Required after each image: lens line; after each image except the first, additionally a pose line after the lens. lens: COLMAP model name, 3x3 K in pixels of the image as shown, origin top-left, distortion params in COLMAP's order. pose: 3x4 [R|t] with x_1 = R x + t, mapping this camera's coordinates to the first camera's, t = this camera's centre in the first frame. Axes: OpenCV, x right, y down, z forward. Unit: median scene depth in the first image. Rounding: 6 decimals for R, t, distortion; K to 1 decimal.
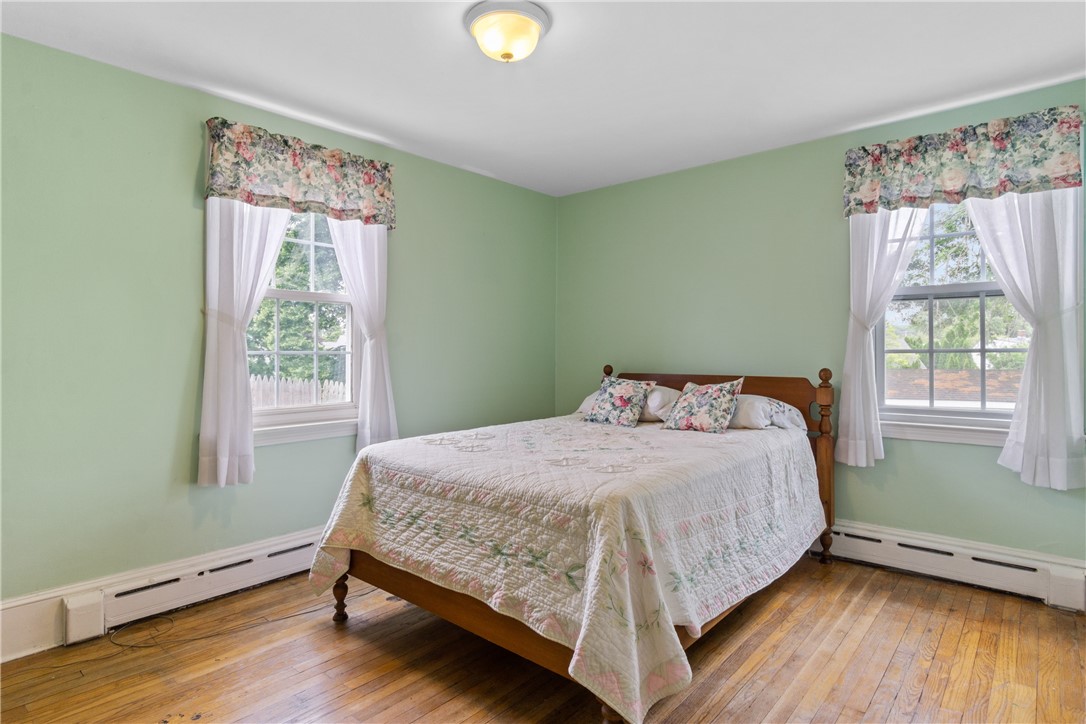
lens RADIAL K [[582.5, 0, 543.1], [0, 582.5, 355.4], [0, 0, 1]] dist [-0.012179, 0.001677]
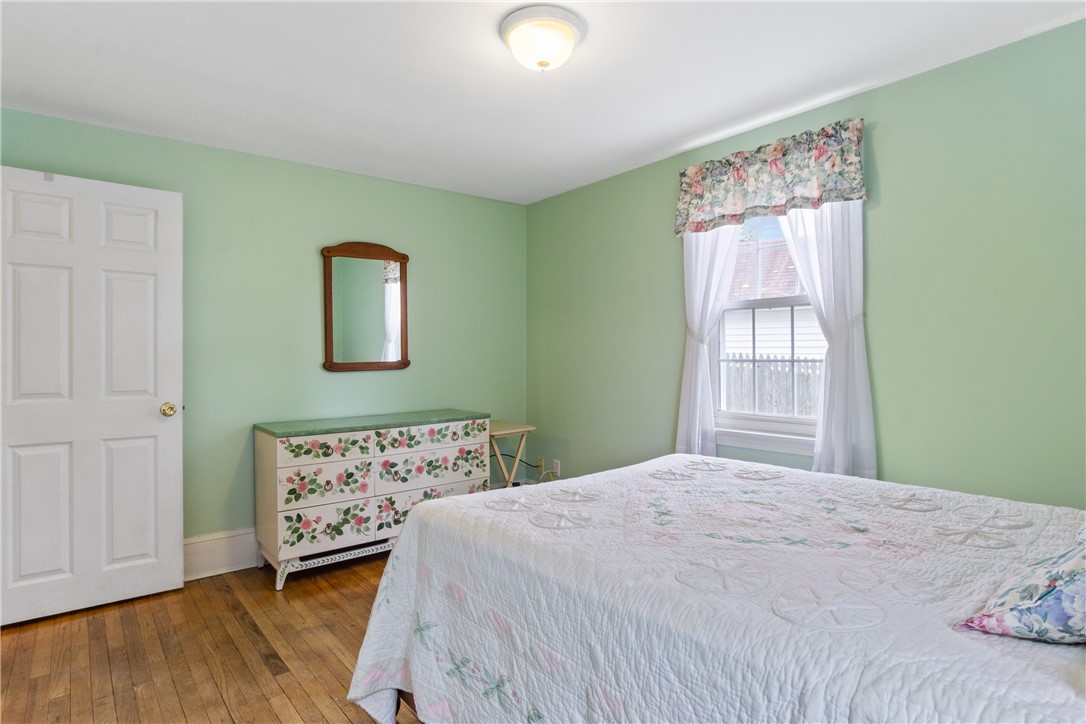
lens RADIAL K [[582.5, 0, 543.1], [0, 582.5, 356.6], [0, 0, 1]] dist [-0.012179, 0.001677]
pose [[-0.164989, 0.005473, -0.986280, 0.632698], [-0.005999, 0.999961, 0.006552, -0.016105], [0.986277, 0.006997, -0.164950, 0.807777]]
